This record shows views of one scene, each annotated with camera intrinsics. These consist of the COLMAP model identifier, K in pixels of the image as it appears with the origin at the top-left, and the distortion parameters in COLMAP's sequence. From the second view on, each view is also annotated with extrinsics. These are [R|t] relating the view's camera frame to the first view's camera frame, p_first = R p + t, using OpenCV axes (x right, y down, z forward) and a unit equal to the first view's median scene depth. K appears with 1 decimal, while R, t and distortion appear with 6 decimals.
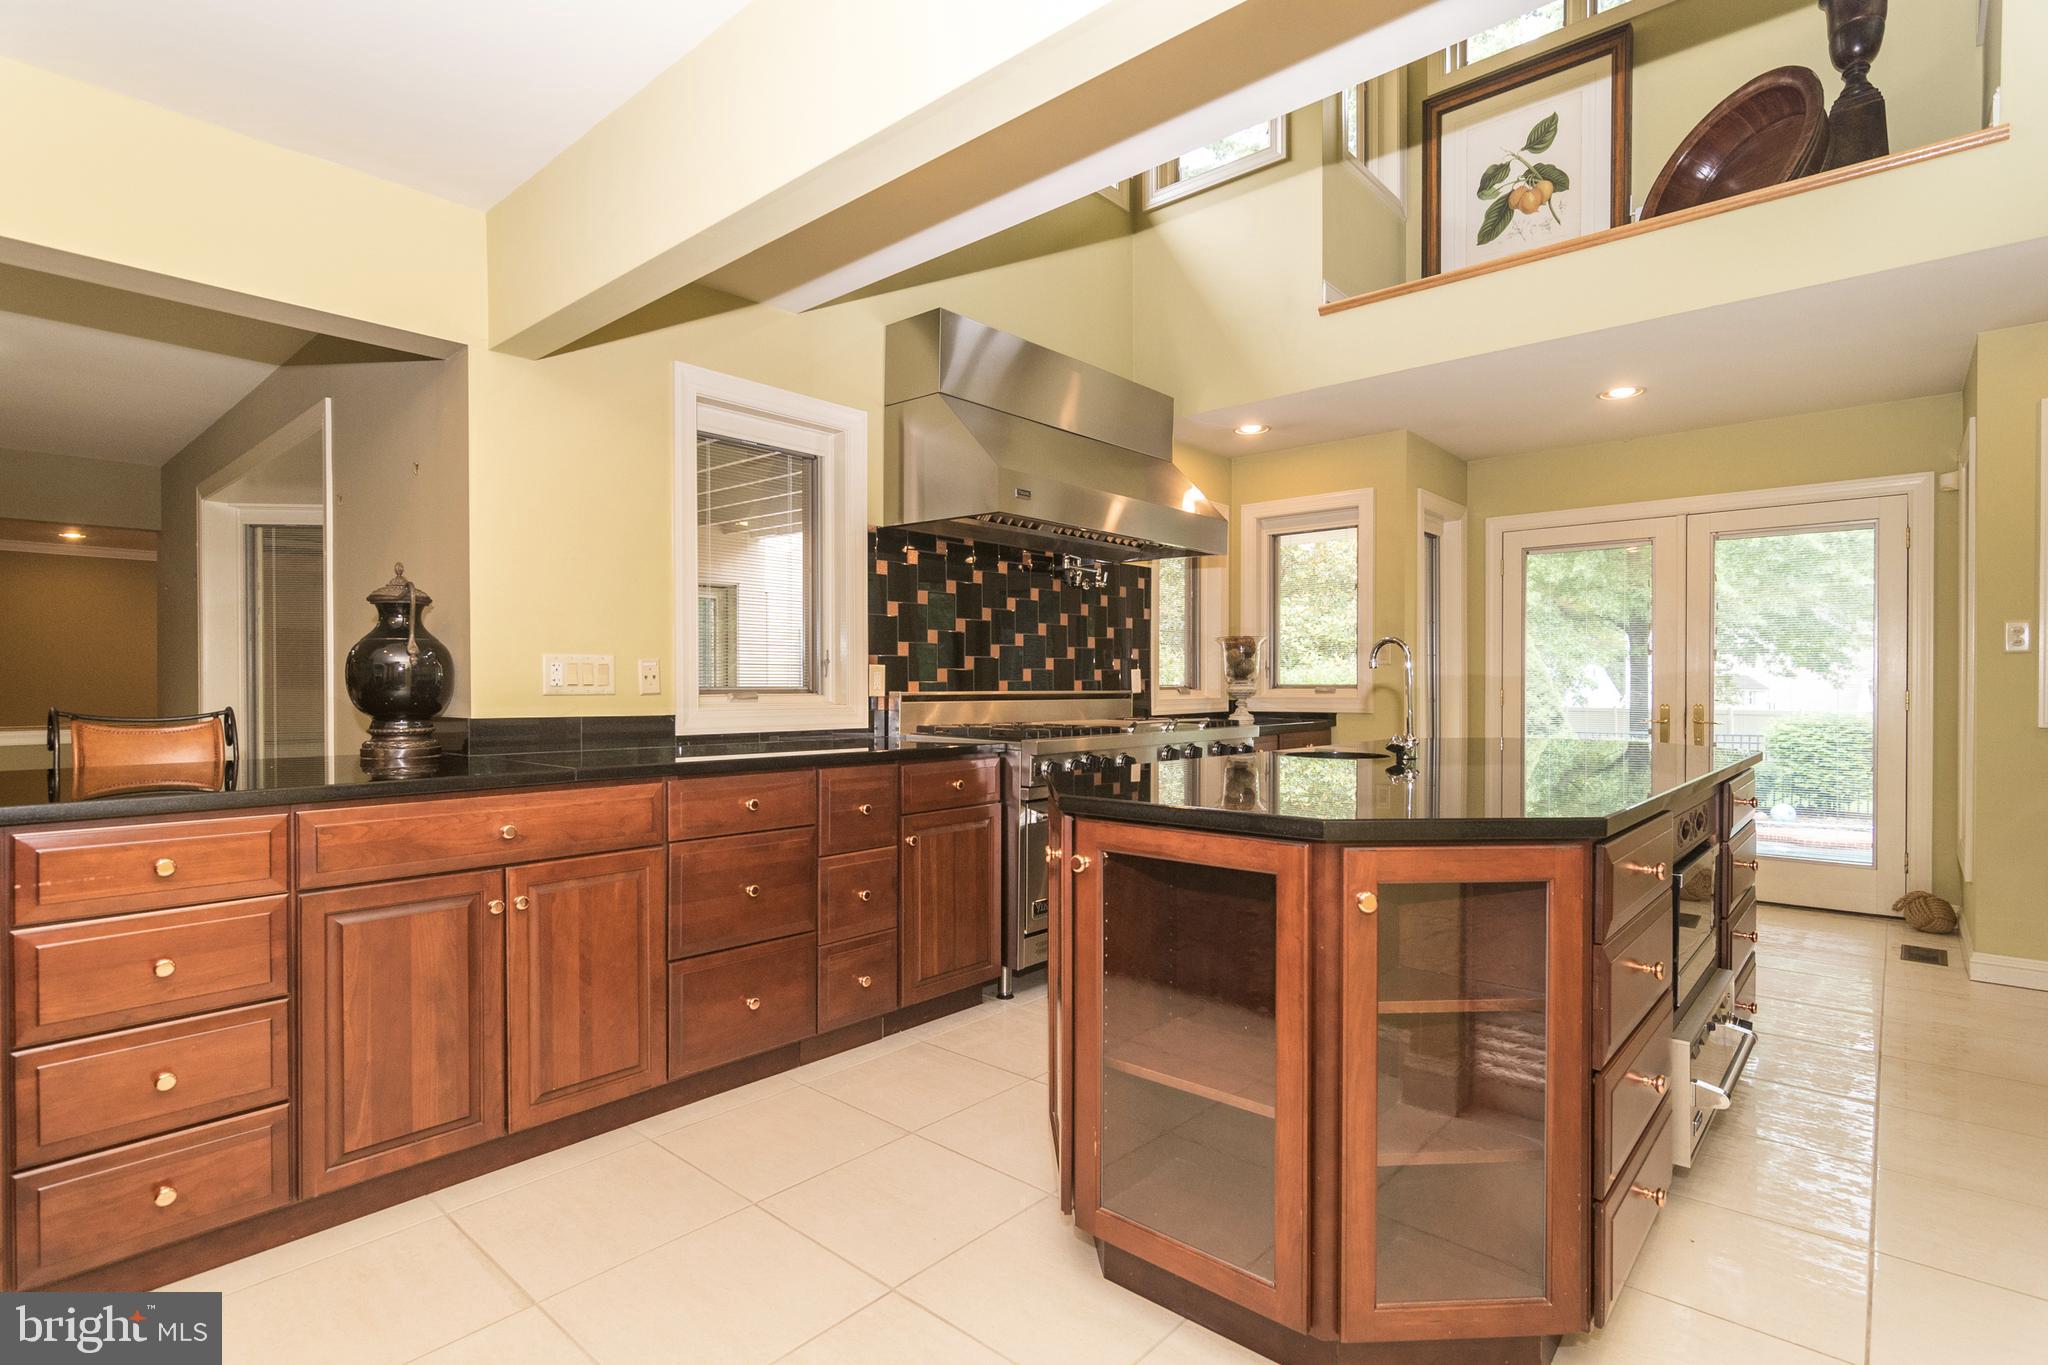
lens RADIAL K [[1000.0, 0, 1018.9], [0, 1000.0, 684.6], [0, 0, 1]] dist [0.001067, 0.000287]
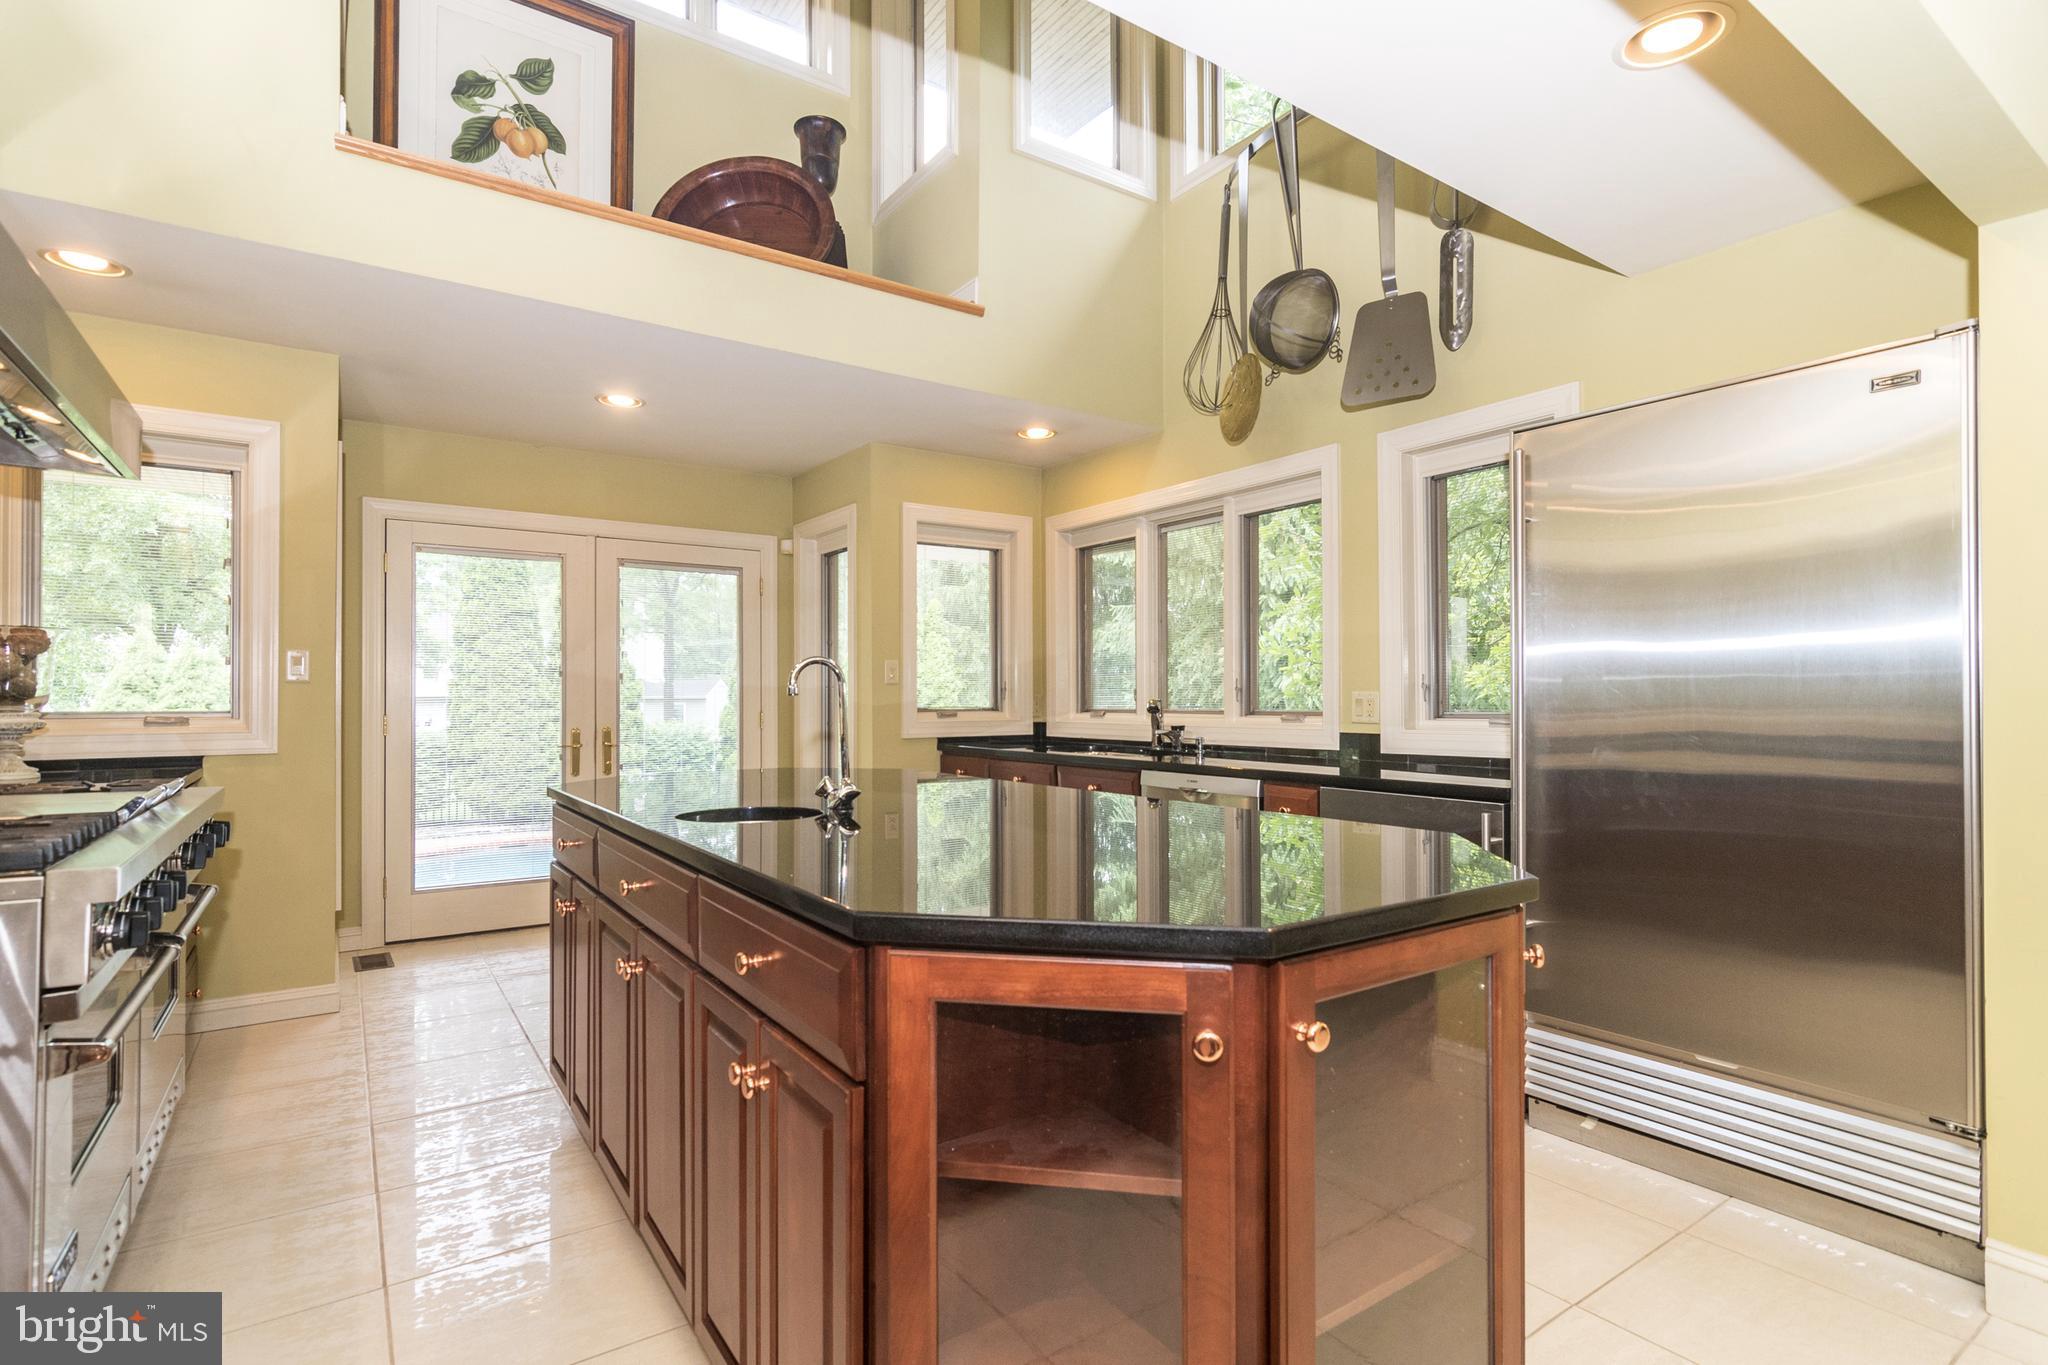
lens RADIAL K [[1000.0, 0, 1026.4], [0, 1000.0, 692.1], [0, 0, 1]] dist [0.001067, 0.000287]
pose [[0.228113, 0.008486, 0.973598, -0.214631], [0.003937, 0.999946, -0.009638, -0.004564], [-0.973627, 0.006031, 0.228067, 0.383655]]
